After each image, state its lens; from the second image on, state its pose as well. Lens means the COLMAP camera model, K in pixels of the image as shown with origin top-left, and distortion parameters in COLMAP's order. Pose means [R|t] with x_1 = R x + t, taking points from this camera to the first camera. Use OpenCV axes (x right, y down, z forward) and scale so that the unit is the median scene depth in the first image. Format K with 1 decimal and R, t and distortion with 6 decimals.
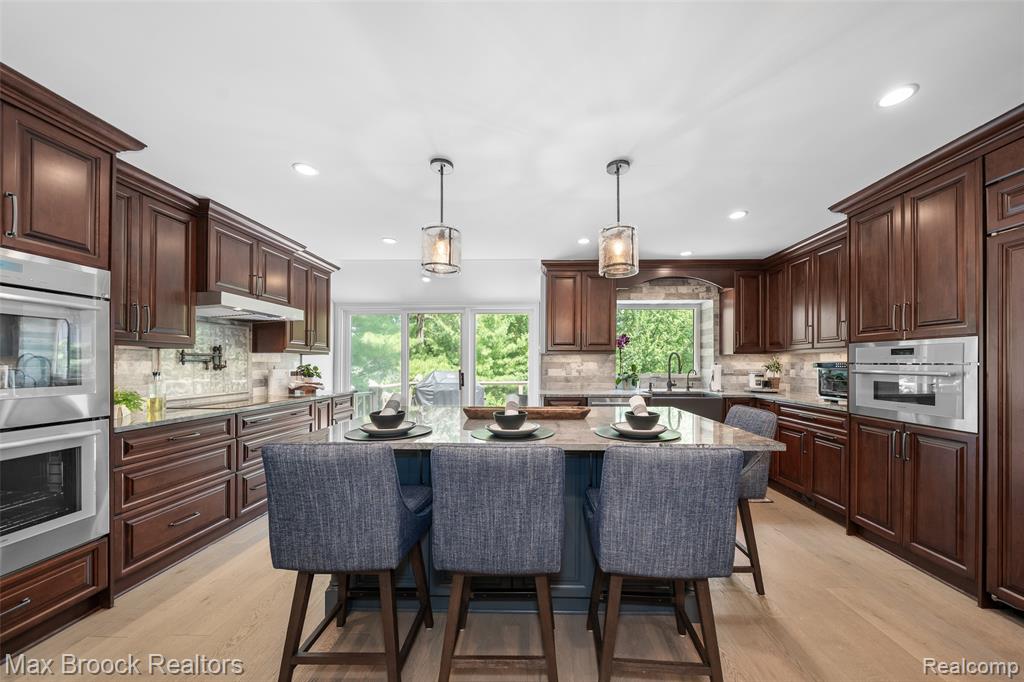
lens RADIAL K [[355.7, 0, 537.8], [0, 355.7, 362.2], [0, 0, 1]] dist [-0.009550, 0.000138]
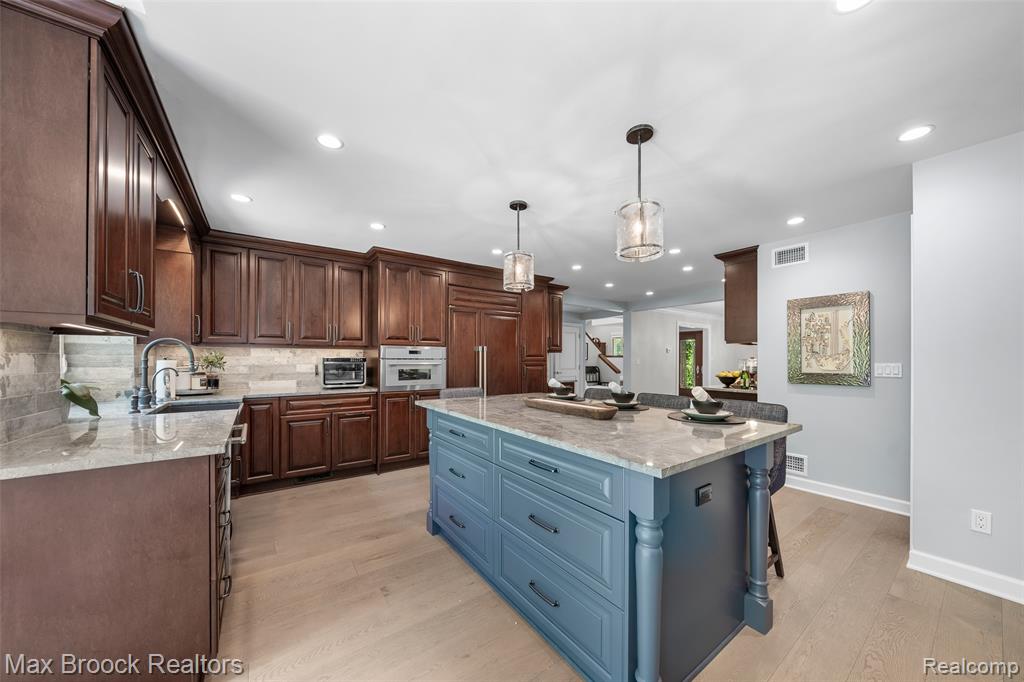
lens RADIAL K [[355.7, 0, 519.2], [0, 355.7, 357.4], [0, 0, 1]] dist [-0.009550, 0.000138]
pose [[-0.593387, -0.006931, 0.804887, -0.519713], [-0.017676, 0.999834, -0.004421, -0.003034], [-0.804723, -0.016850, -0.593411, 1.134232]]
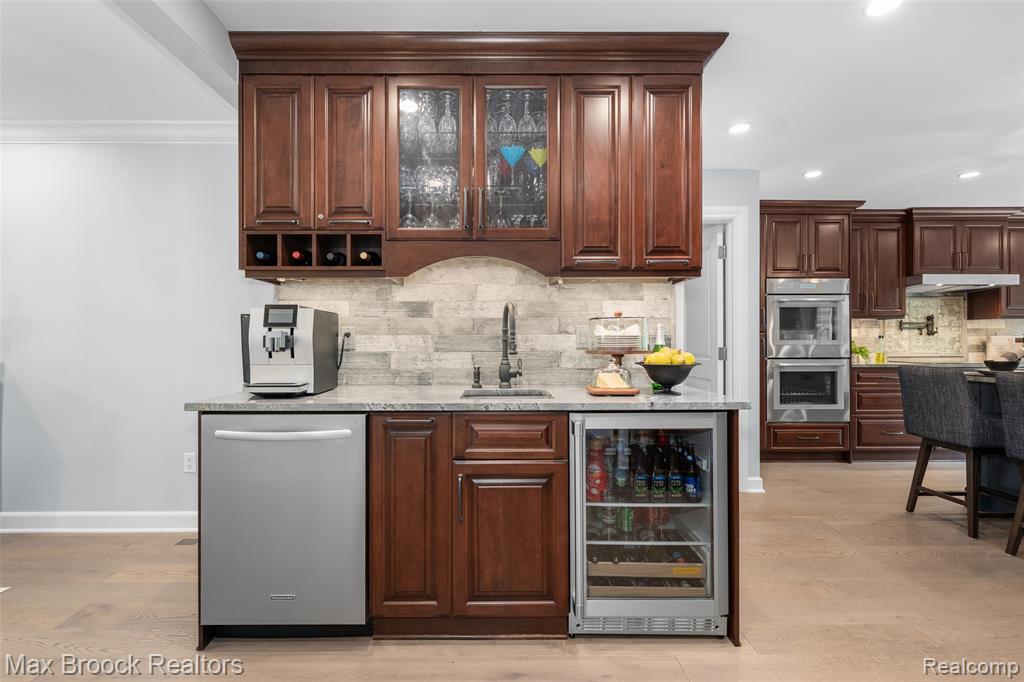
lens RADIAL K [[489.7, 0, 492.4], [0, 489.7, 339.7], [0, 0, 1]] dist [0.003120, -0.000164]
pose [[0.001224, 0.001873, -0.999997, 0.682739], [0.004400, 0.999989, 0.001878, 0.024377], [0.999990, -0.004402, 0.001216, -0.443346]]
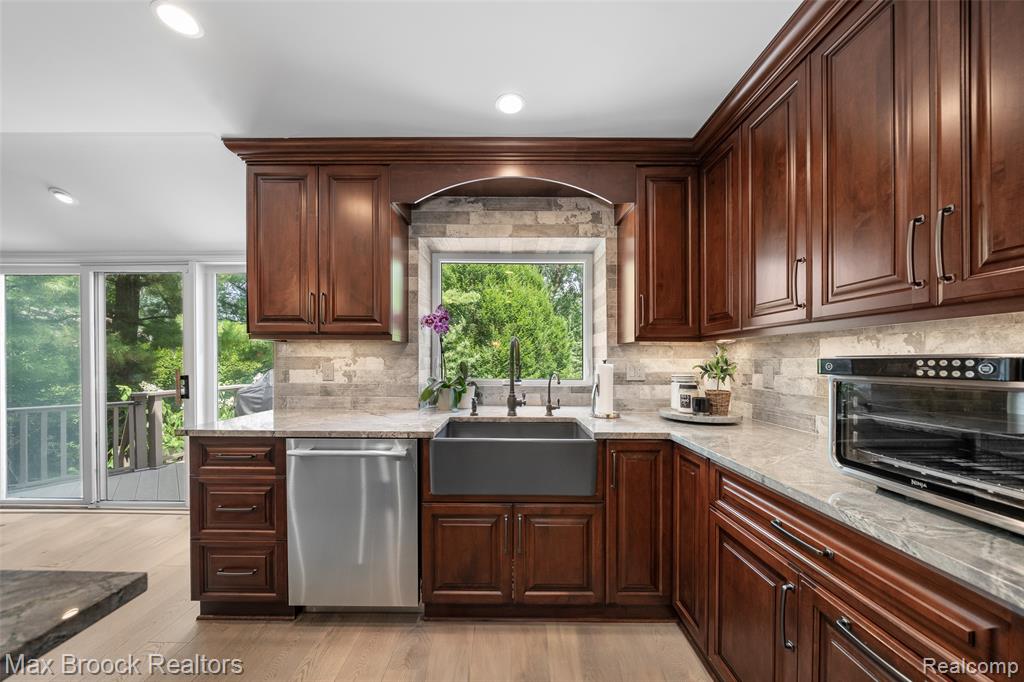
lens RADIAL K [[355.7, 0, 513.2], [0, 355.7, 359.3], [0, 0, 1]] dist [-0.009550, 0.000138]
pose [[0.999969, 0.004419, 0.006498, 0.459947], [-0.004423, 0.999990, 0.000559, 0.002471], [-0.006496, -0.000588, 0.999979, 0.622883]]
